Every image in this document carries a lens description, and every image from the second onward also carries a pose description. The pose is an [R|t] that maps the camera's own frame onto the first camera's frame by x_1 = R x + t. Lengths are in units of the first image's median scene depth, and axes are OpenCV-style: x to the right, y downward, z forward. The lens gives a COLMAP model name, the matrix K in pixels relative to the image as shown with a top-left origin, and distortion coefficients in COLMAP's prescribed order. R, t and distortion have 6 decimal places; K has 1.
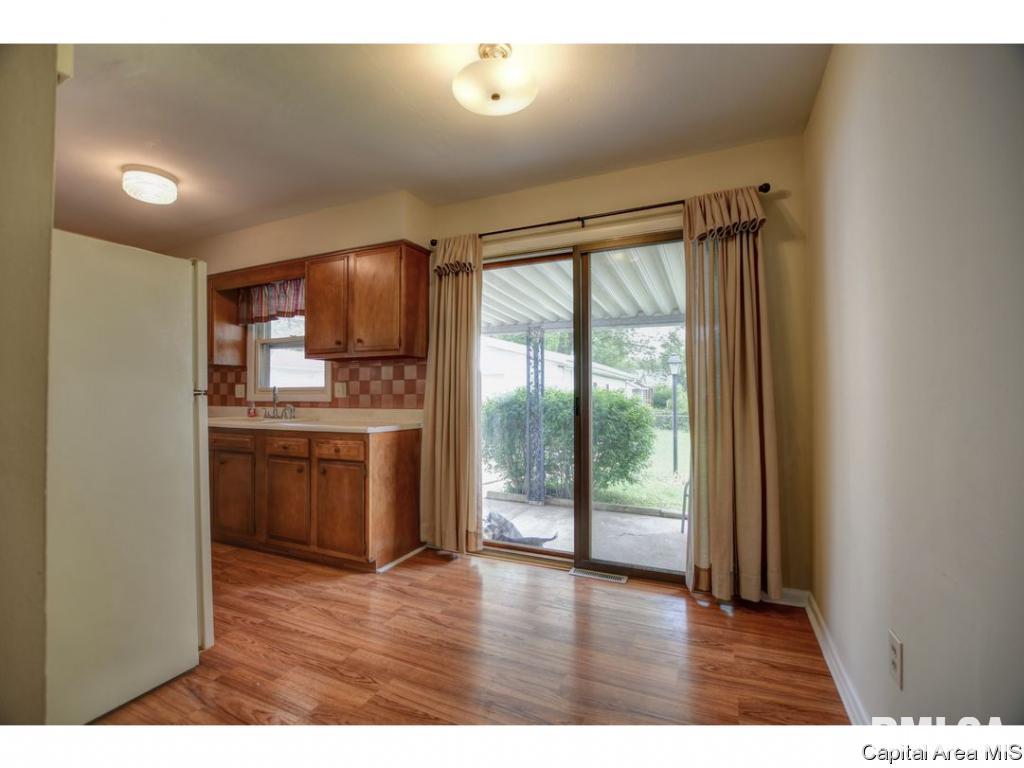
lens RADIAL K [[455.9, 0, 515.2], [0, 455.9, 388.2], [0, 0, 1]] dist [-0.027358, -0.000024]
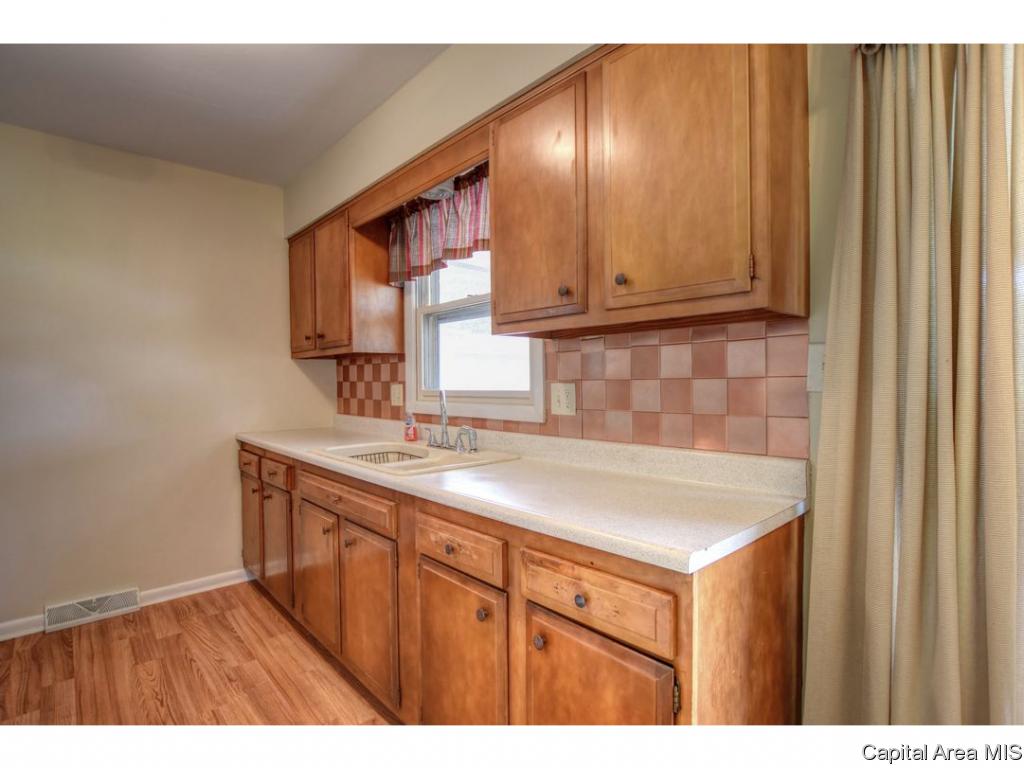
lens RADIAL K [[500.3, 0, 512.0], [0, 500.3, 384.0], [0, 0, 1]] dist [-0.026841, -0.000047]
pose [[0.919156, -0.005043, -0.393862, -0.237024], [0.016111, 0.999563, 0.024799, -0.026372], [0.393565, -0.029139, 0.918835, 0.520313]]
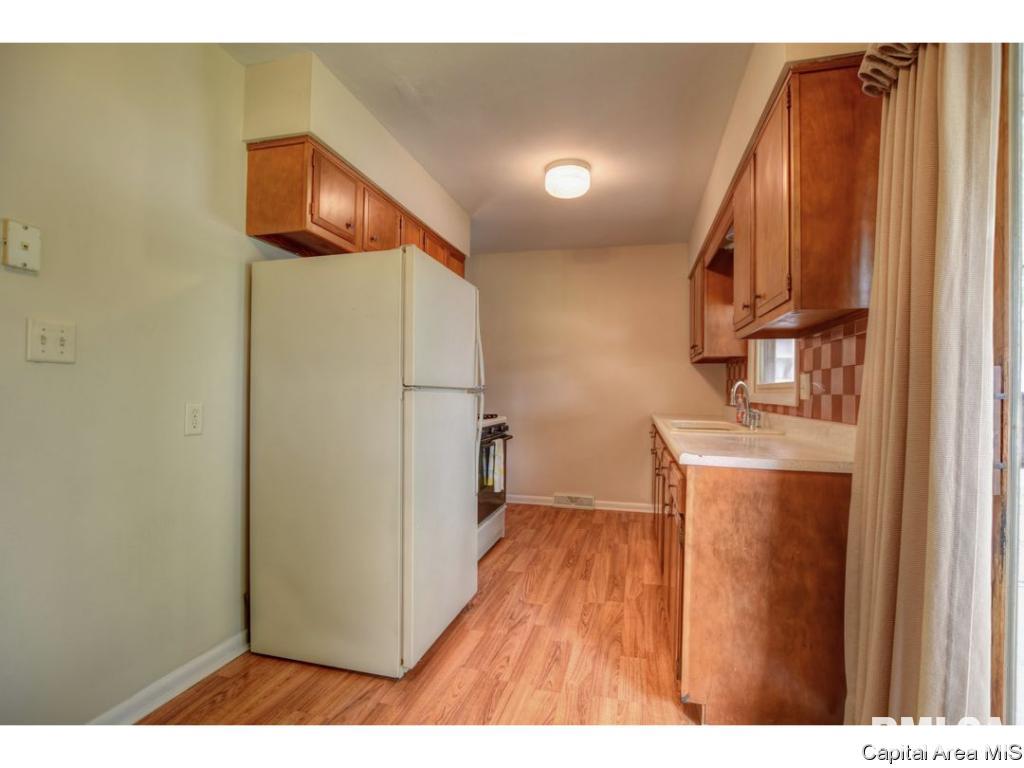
lens RADIAL K [[486.5, 0, 512.0], [0, 486.5, 384.0], [0, 0, 1]] dist [-0.029085, 0.000018]
pose [[0.166355, -0.005369, -0.986051, 0.169233], [-0.000472, 0.999985, -0.005525, 0.004484], [0.986066, 0.001385, 0.166350, 0.550411]]
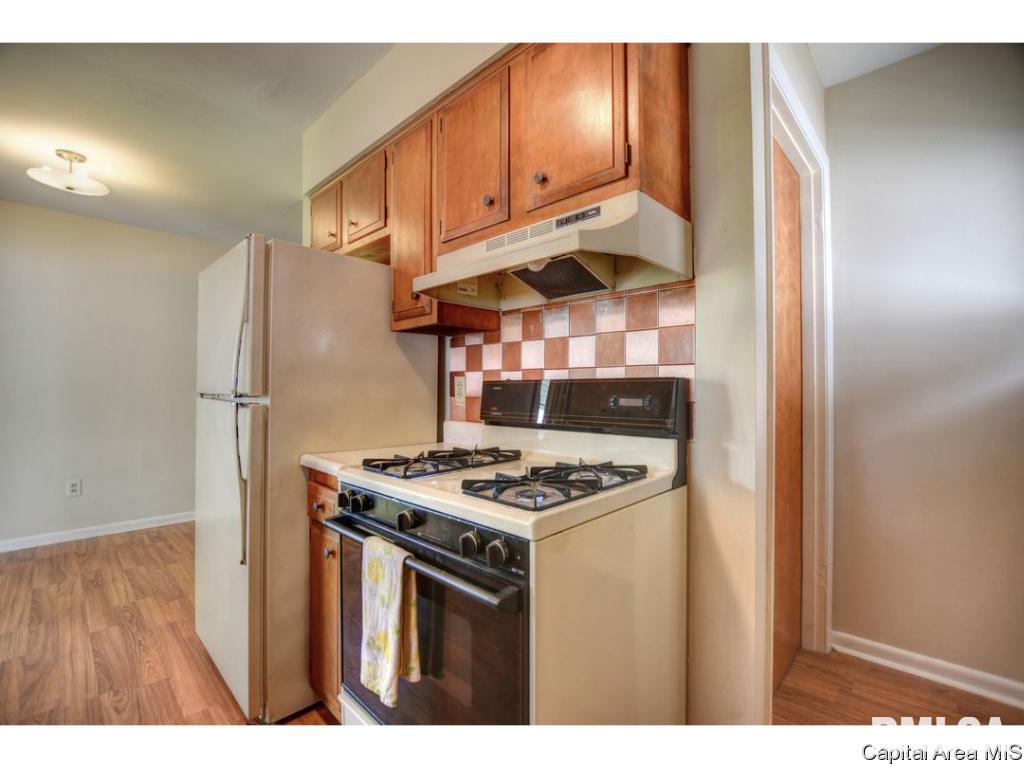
lens RADIAL K [[448.0, 0, 512.9], [0, 448.0, 388.5], [0, 0, 1]] dist [-0.035999, 0.005443]
pose [[-0.944639, 0.001718, 0.328106, -0.926341], [-0.002437, 0.999922, -0.012254, 0.002207], [-0.328102, -0.012375, -0.944561, 0.929395]]
